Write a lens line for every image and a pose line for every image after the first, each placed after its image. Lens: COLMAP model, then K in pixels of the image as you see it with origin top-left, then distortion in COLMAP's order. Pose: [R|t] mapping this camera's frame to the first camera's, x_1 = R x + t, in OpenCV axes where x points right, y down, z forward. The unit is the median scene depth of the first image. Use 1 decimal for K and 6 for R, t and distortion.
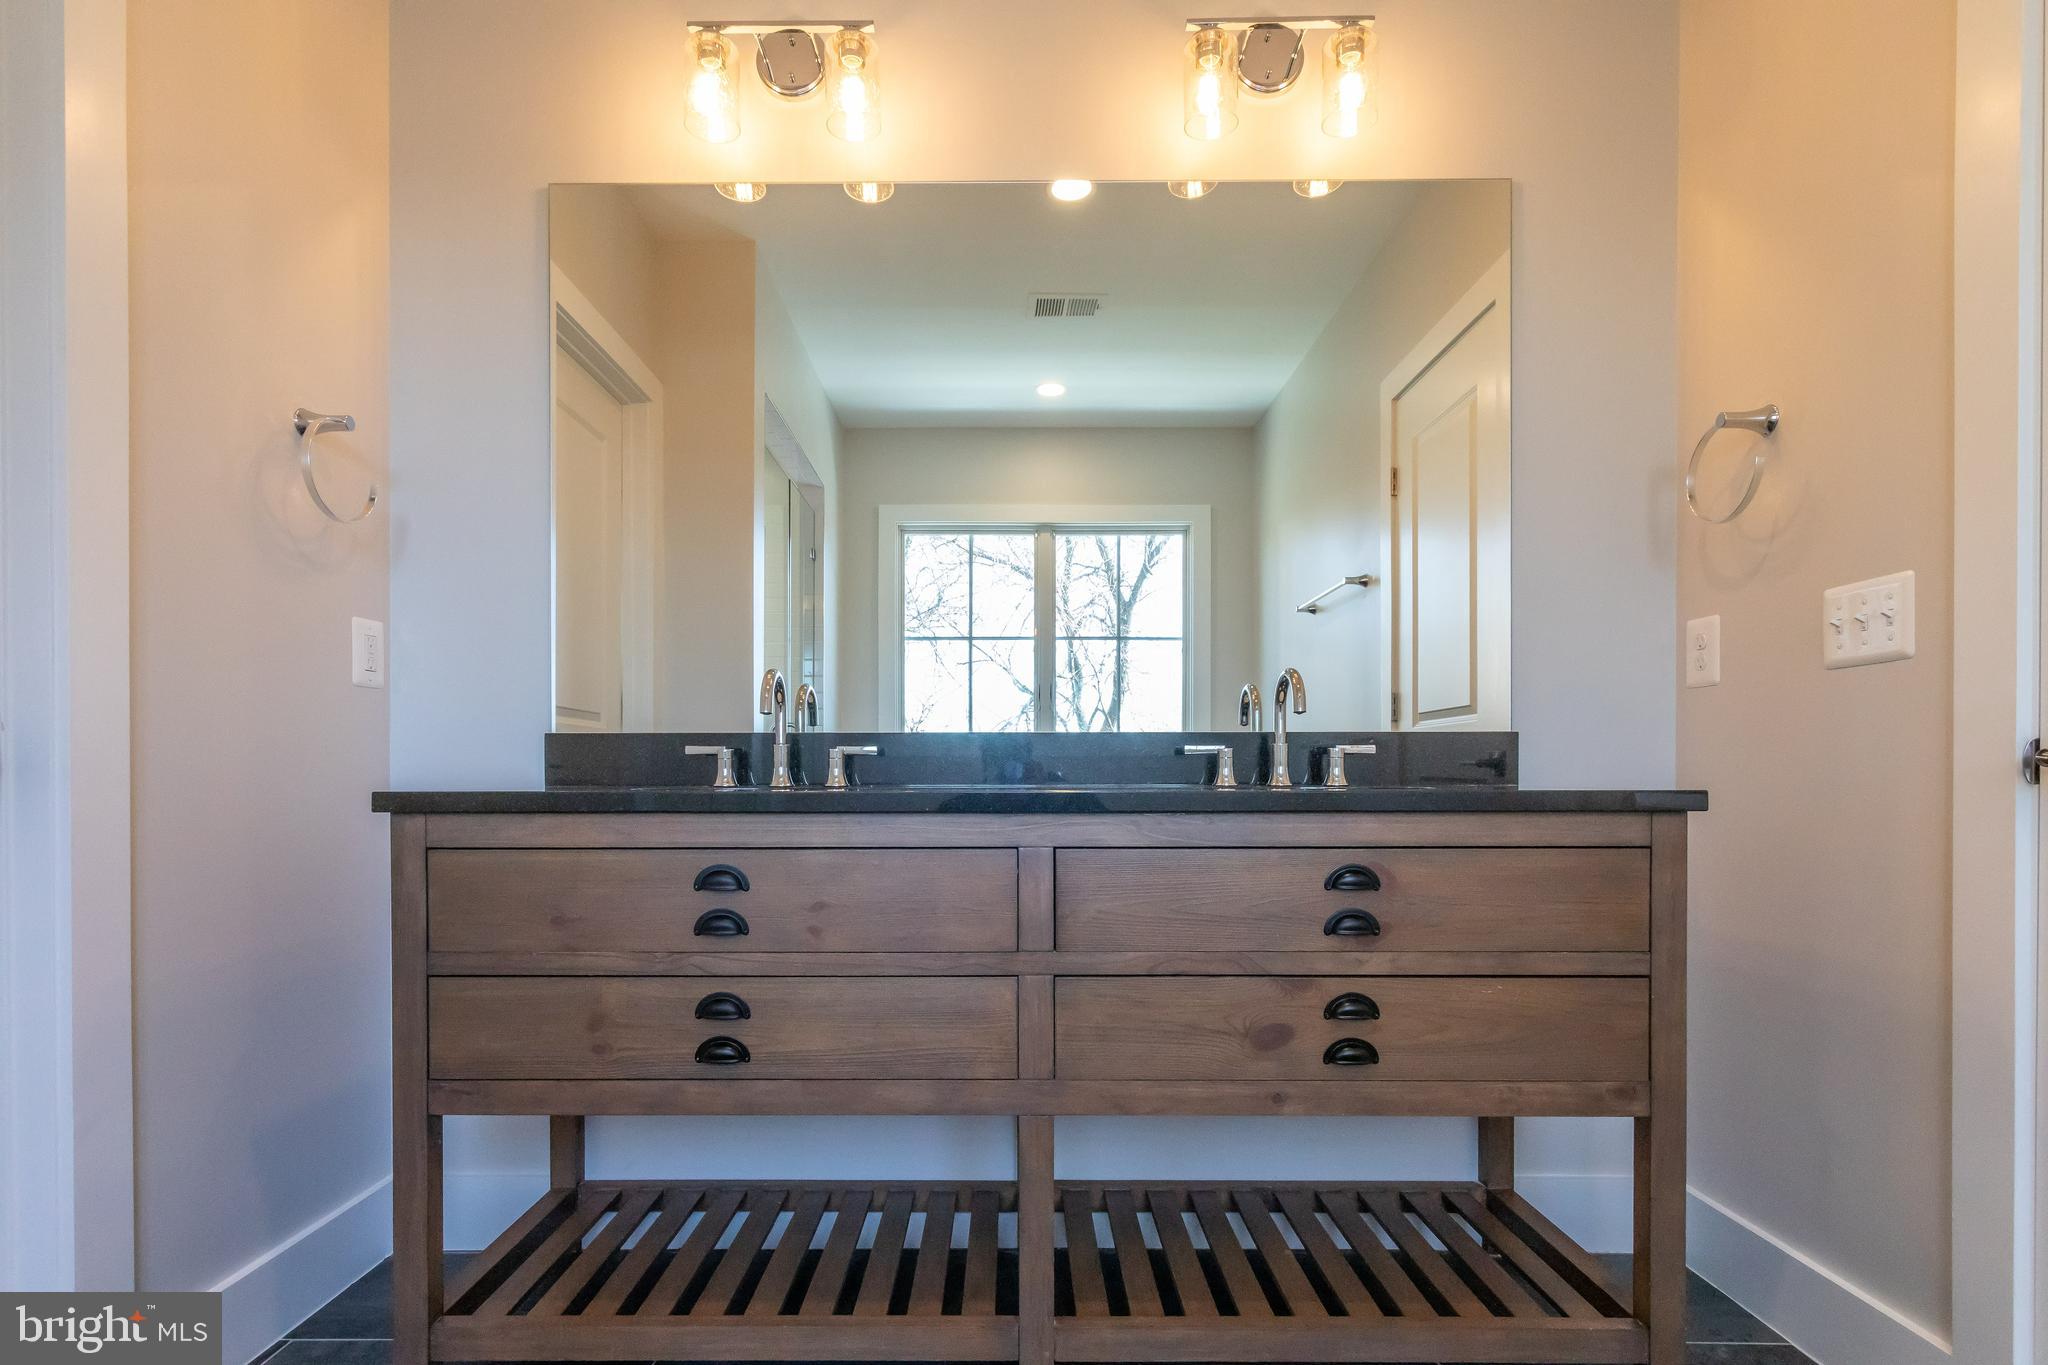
lens RADIAL K [[1040.0, 0, 1016.2], [0, 1040.0, 778.7], [0, 0, 1]] dist [0.003632, 0.000396]
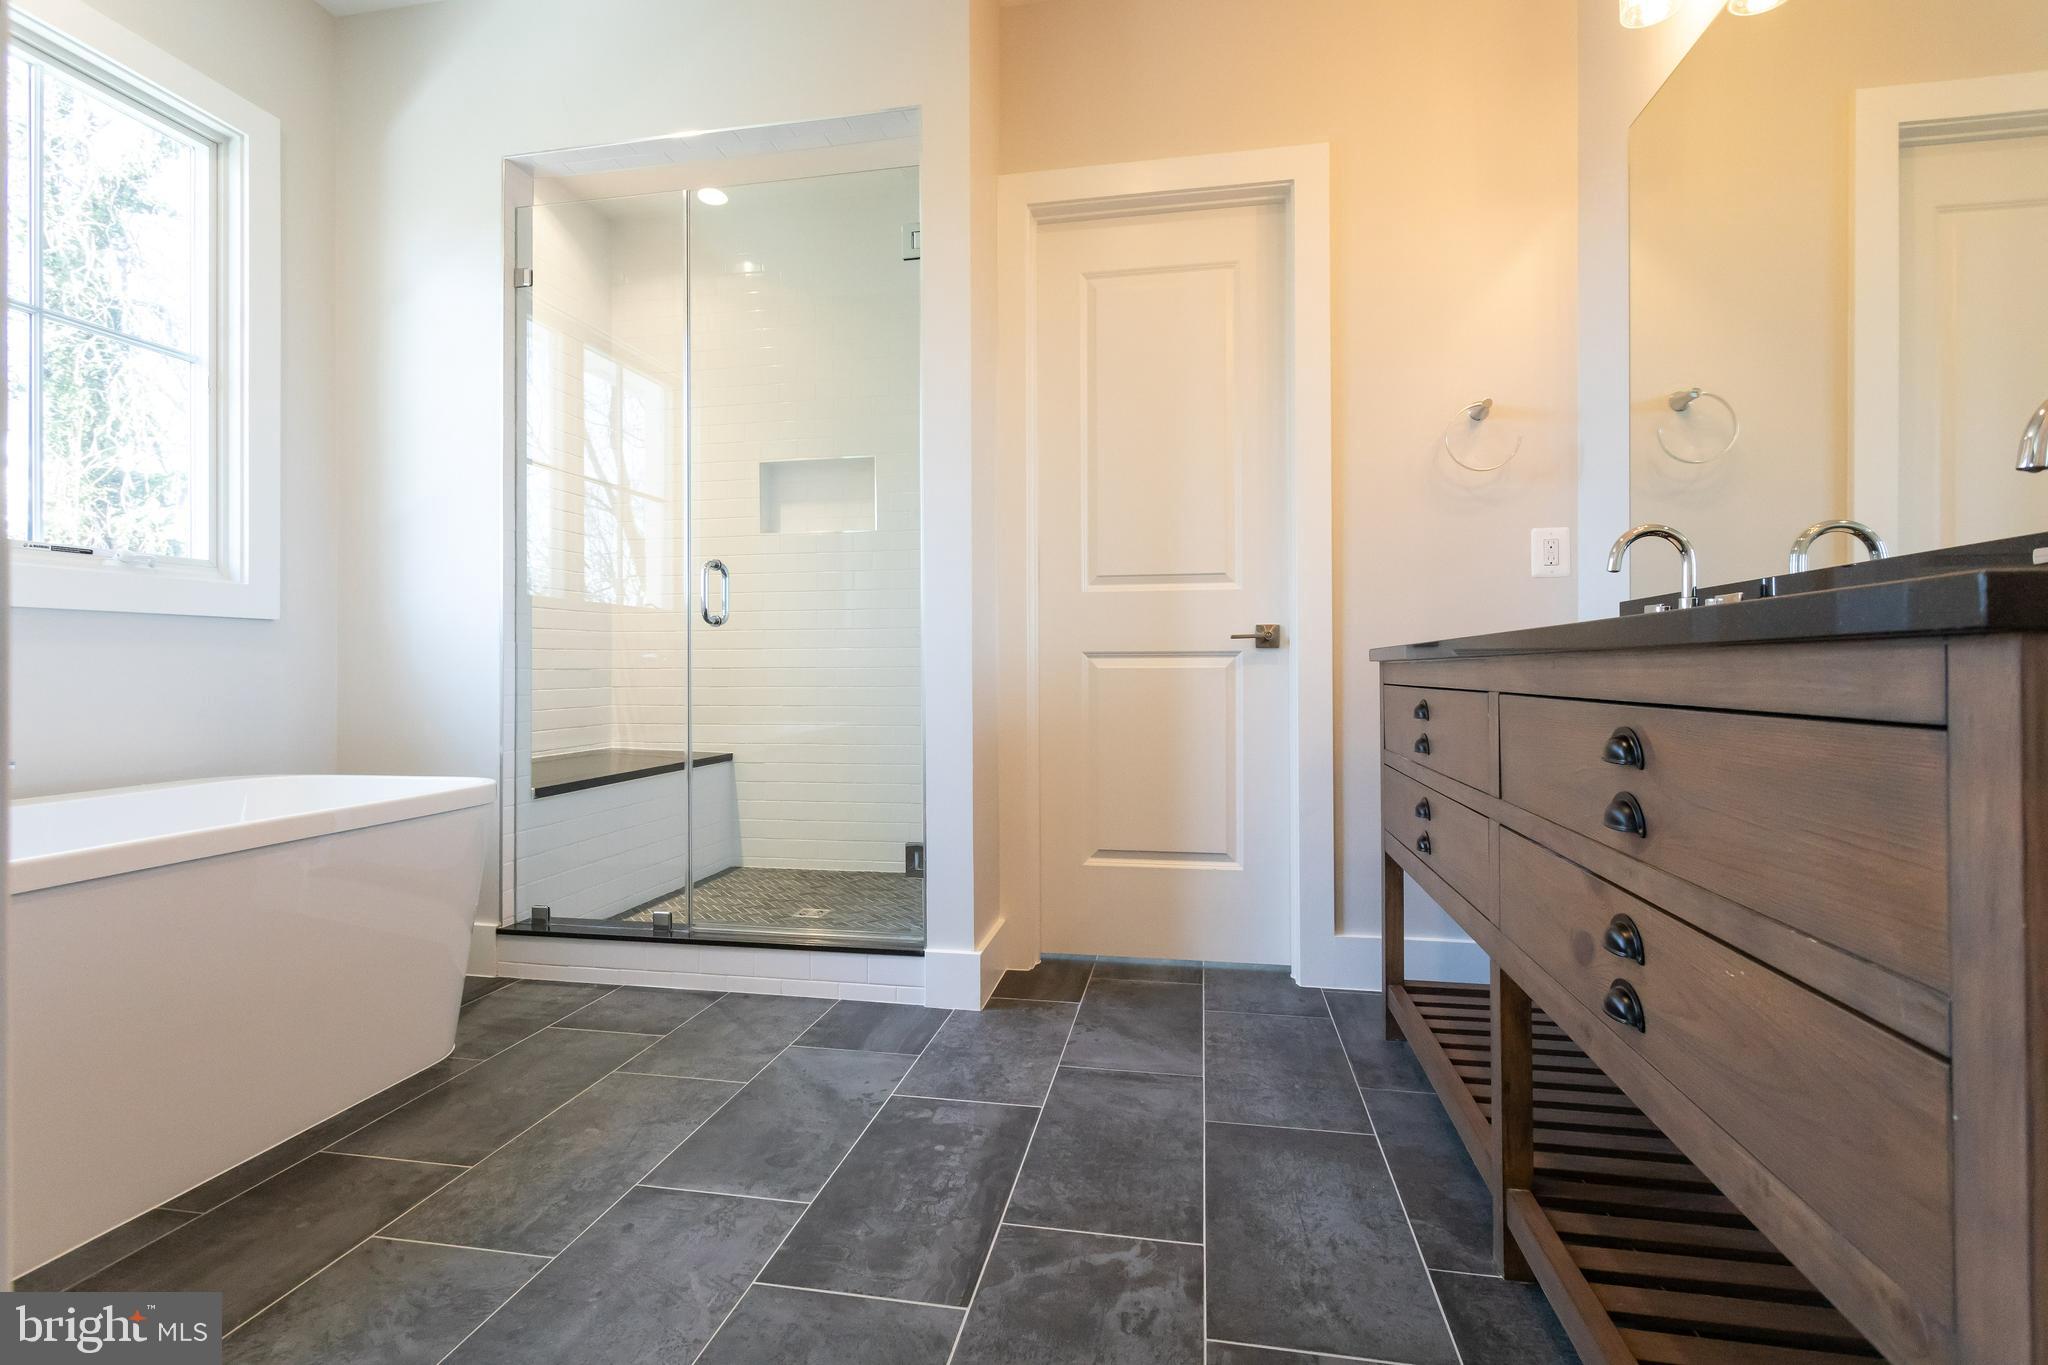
lens RADIAL K [[992.8, 0, 1004.3], [0, 992.8, 664.4], [0, 0, 1]] dist [-0.000537, -0.000222]
pose [[-0.196117, -0.004435, -0.980570, 1.038771], [-0.005920, 0.999977, -0.003338, 0.045234], [0.980563, 0.005151, -0.196139, 0.725329]]
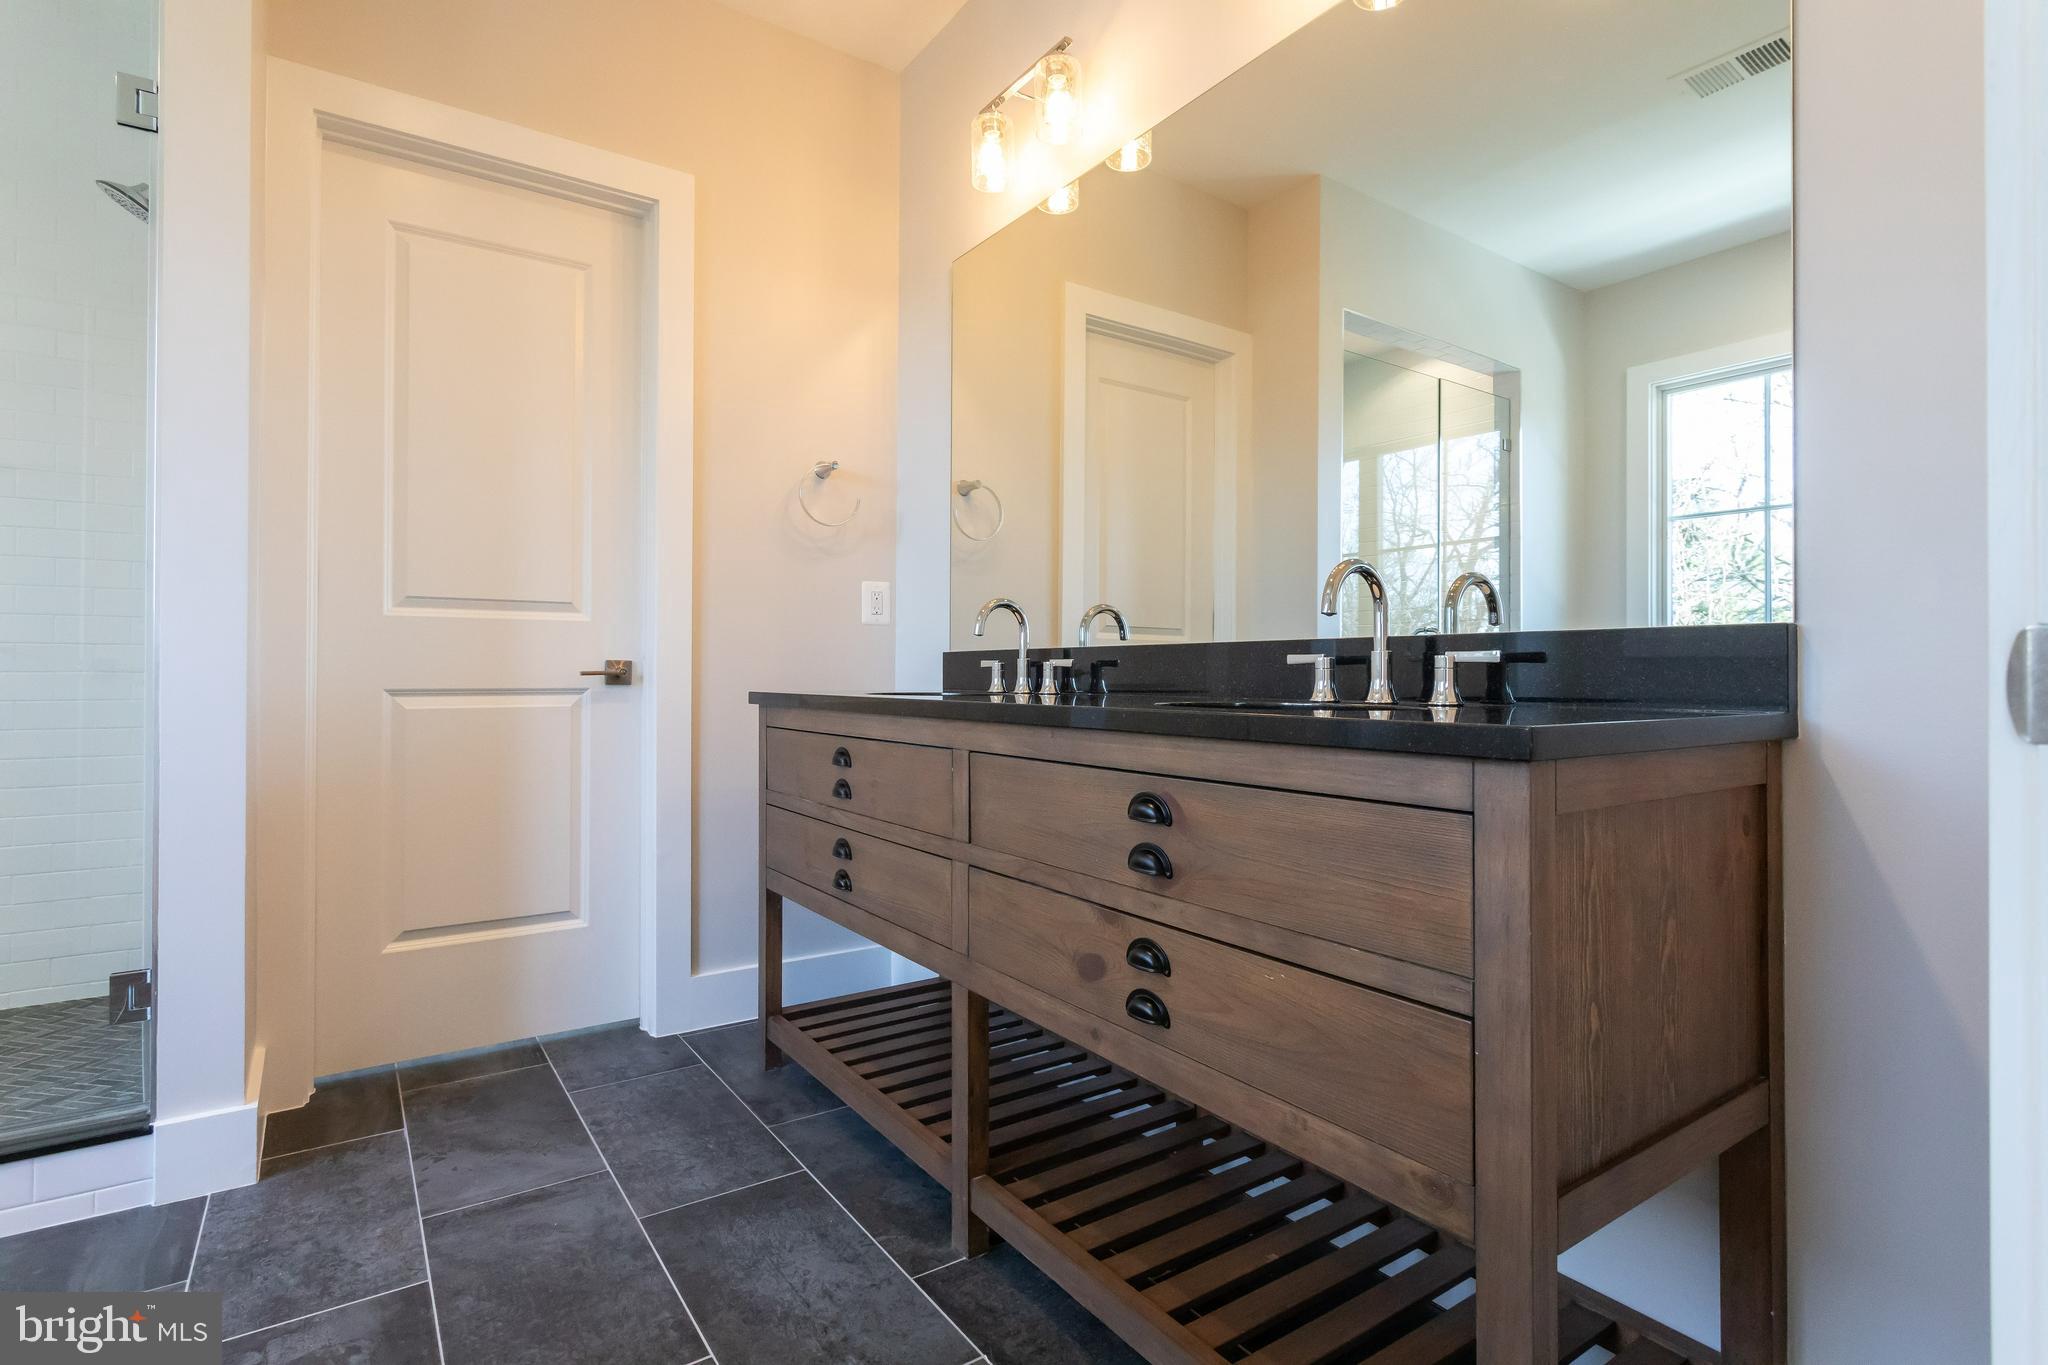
lens RADIAL K [[992.8, 0, 1004.3], [0, 992.8, 664.4], [0, 0, 1]] dist [-0.000537, -0.000222]
pose [[0.559546, -0.005929, -0.828778, 0.947039], [-0.008349, 0.999883, -0.012790, -0.014363], [0.828757, 0.014076, 0.559431, 0.426470]]
